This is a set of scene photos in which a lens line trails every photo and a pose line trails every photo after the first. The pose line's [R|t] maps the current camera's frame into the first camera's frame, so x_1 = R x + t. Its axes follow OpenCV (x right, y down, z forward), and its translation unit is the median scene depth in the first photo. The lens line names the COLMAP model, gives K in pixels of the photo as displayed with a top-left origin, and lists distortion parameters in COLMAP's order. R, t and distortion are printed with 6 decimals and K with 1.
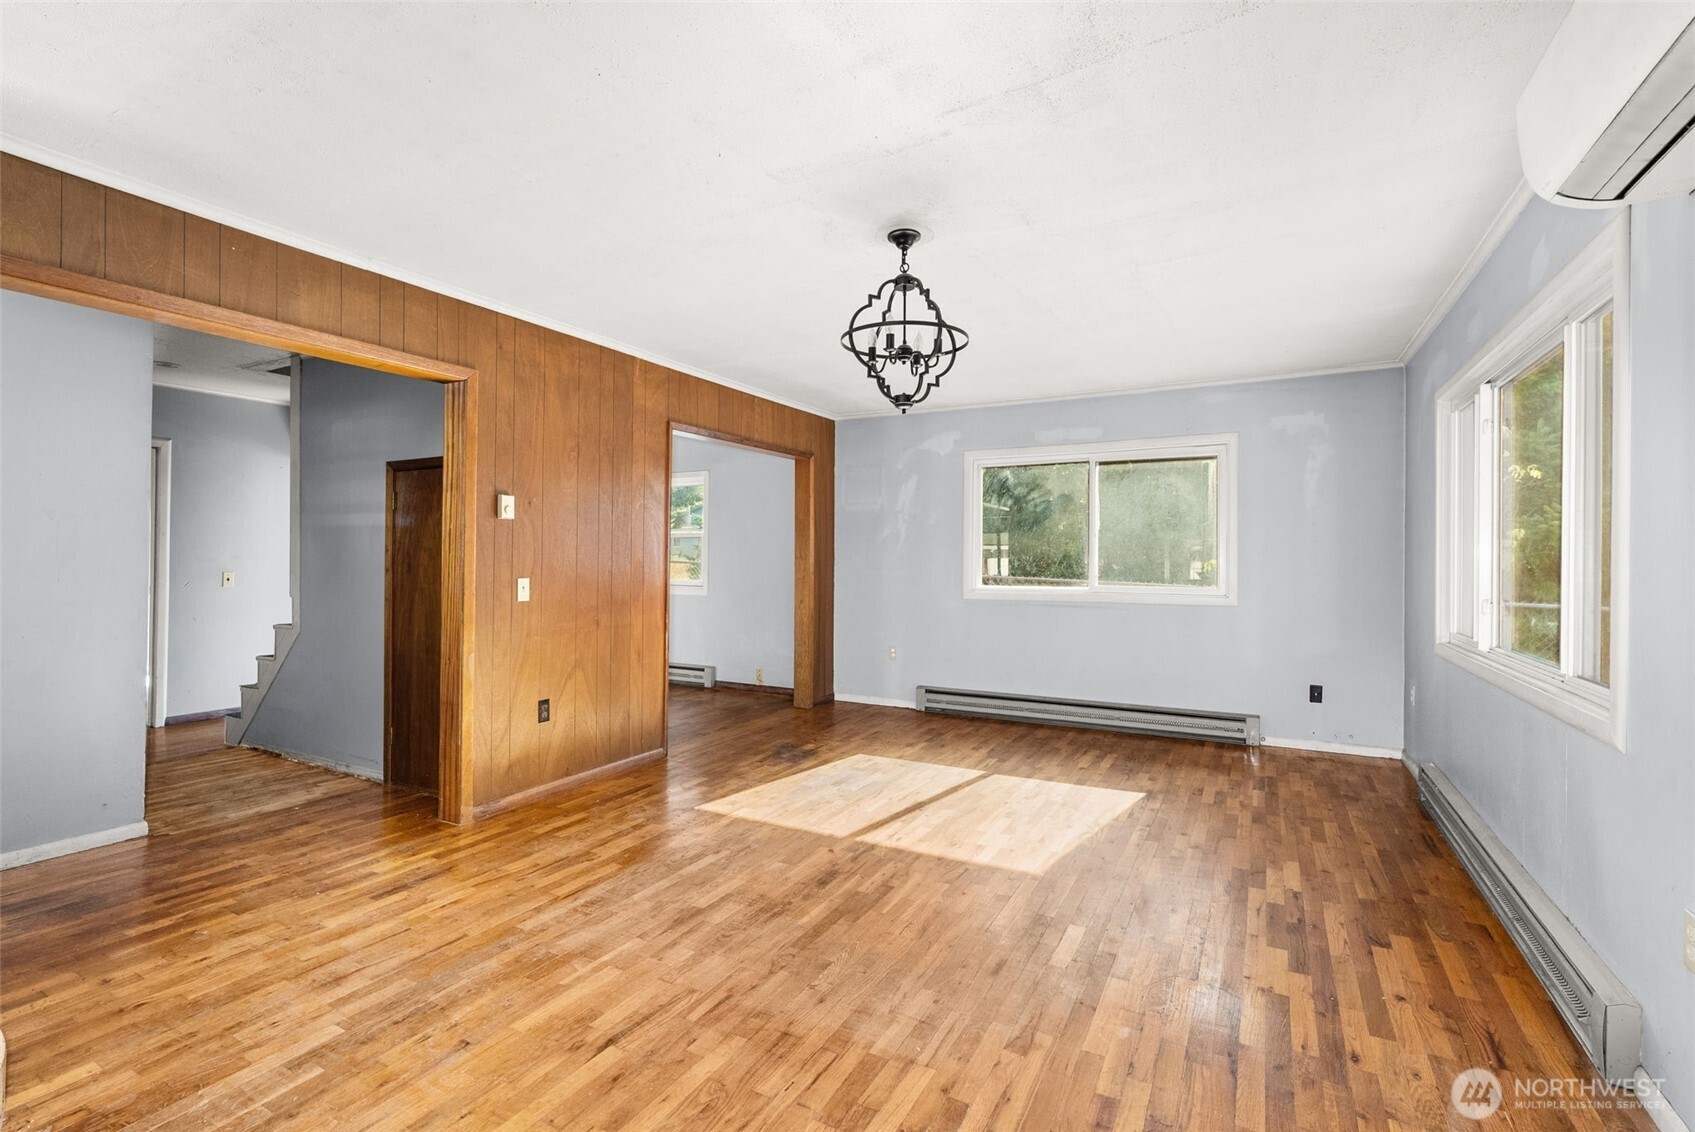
lens RADIAL K [[777.5, 0, 849.3], [0, 777.5, 559.5], [0, 0, 1]] dist [0.001333, 0.000393]
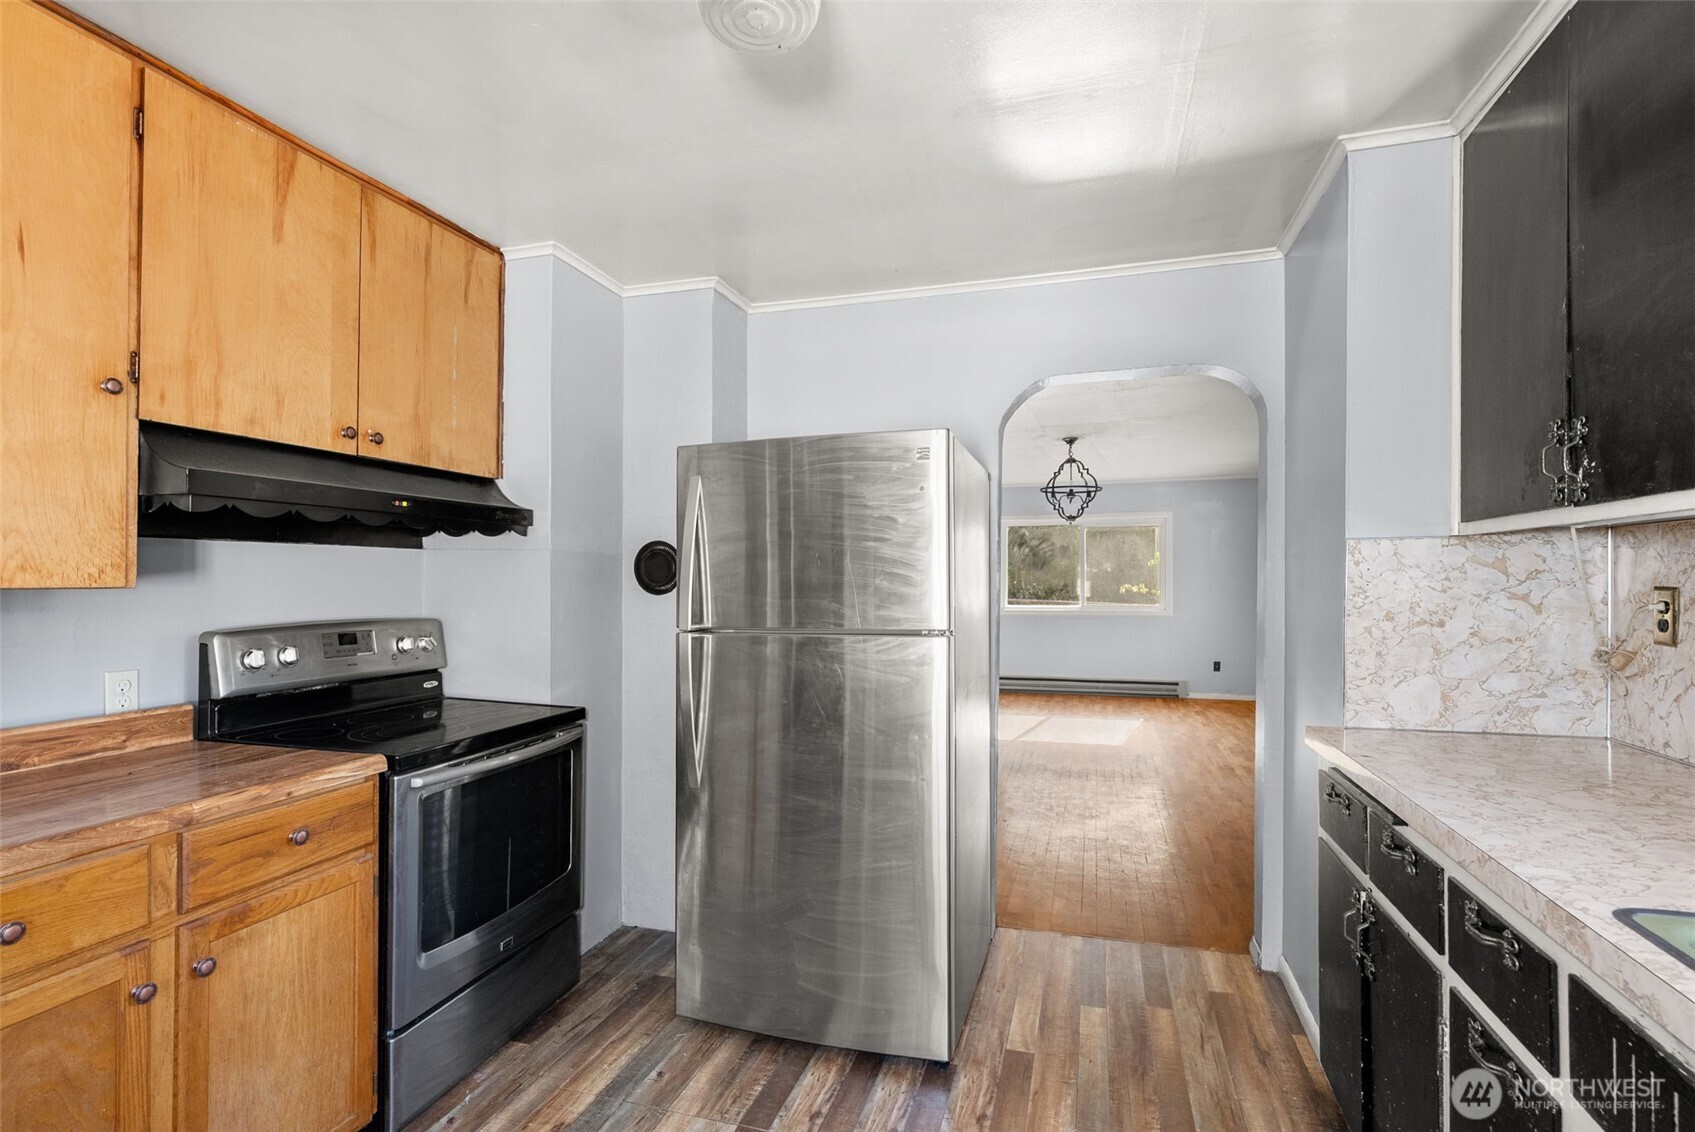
lens RADIAL K [[810.8, 0, 845.2], [0, 810.8, 583.5], [0, 0, 1]] dist [-0.002380, 0.000308]
pose [[0.981473, -0.006132, 0.191503, -0.511384], [0.004889, 0.999964, 0.006962, -0.023867], [-0.191539, -0.005896, 0.981467, -0.557907]]
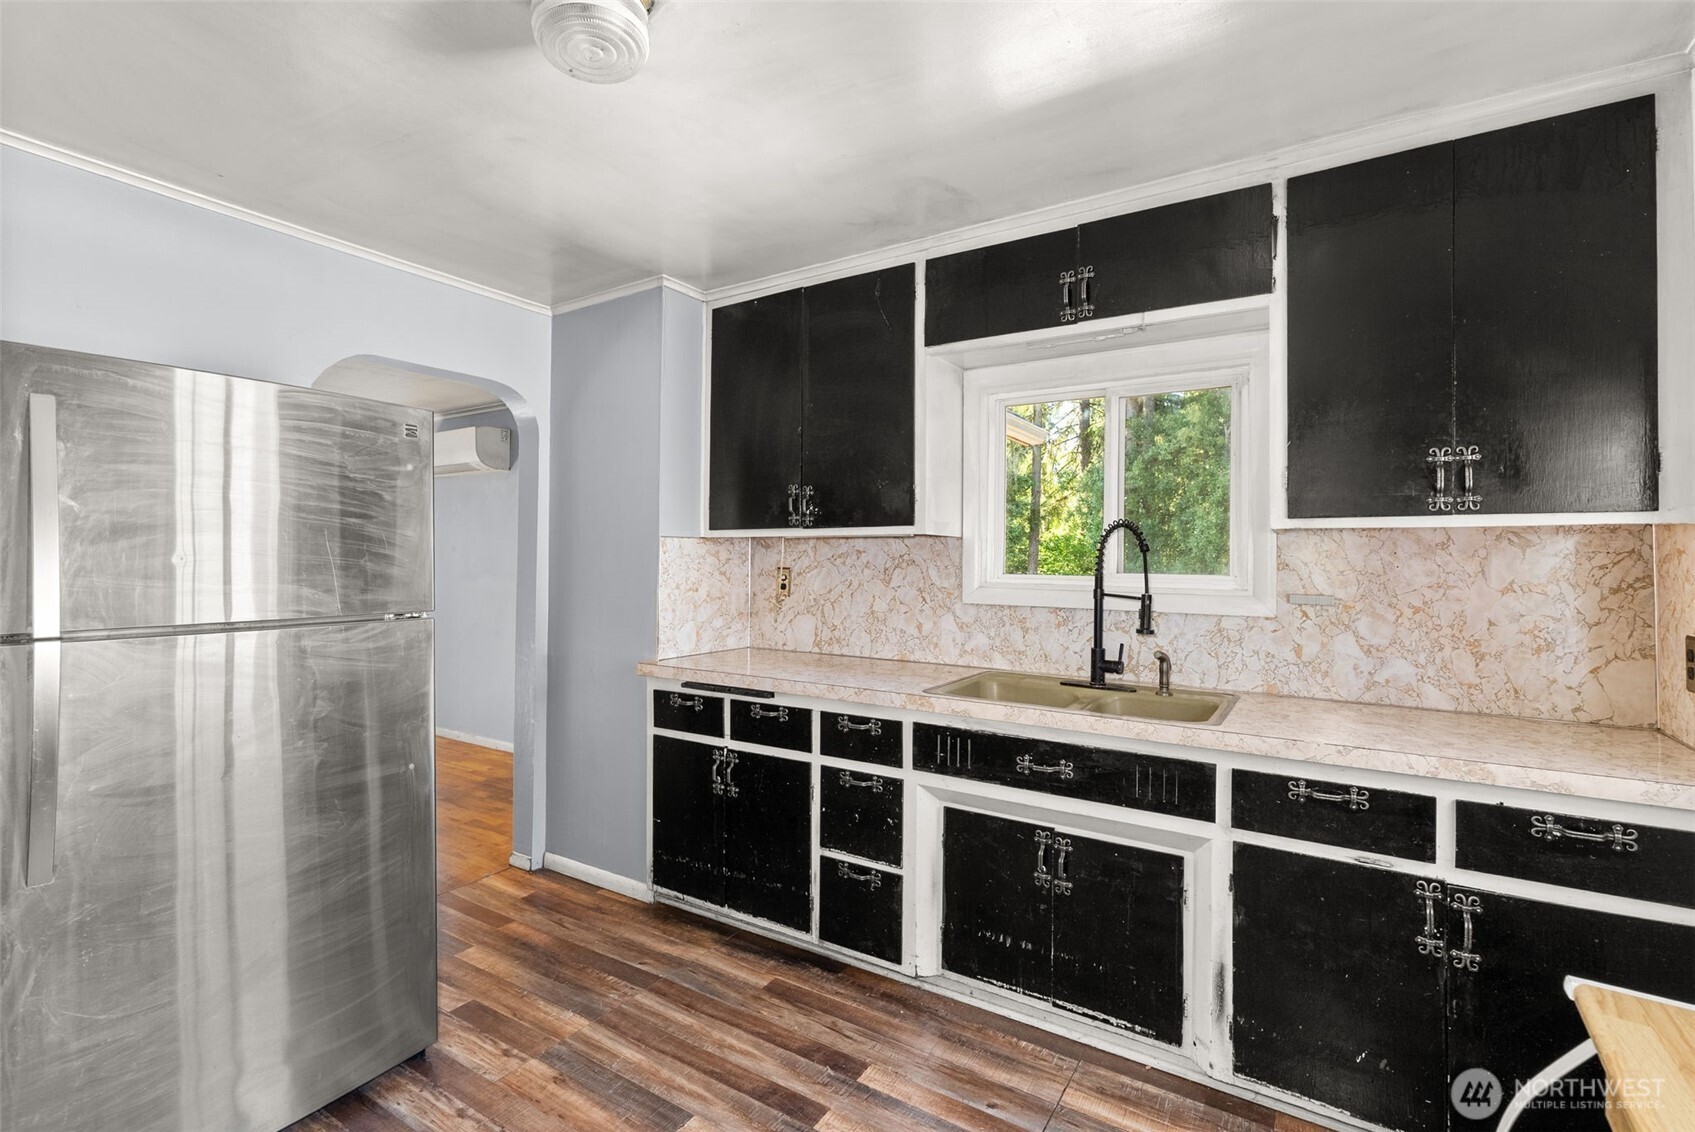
lens RADIAL K [[777.5, 0, 846.3], [0, 777.5, 561.7], [0, 0, 1]] dist [0.001333, 0.000393]
pose [[0.080725, 0.000694, 0.996736, -1.594433], [-0.006912, 0.999976, -0.000136, -0.023447], [-0.996712, -0.006878, 0.080728, 0.108971]]
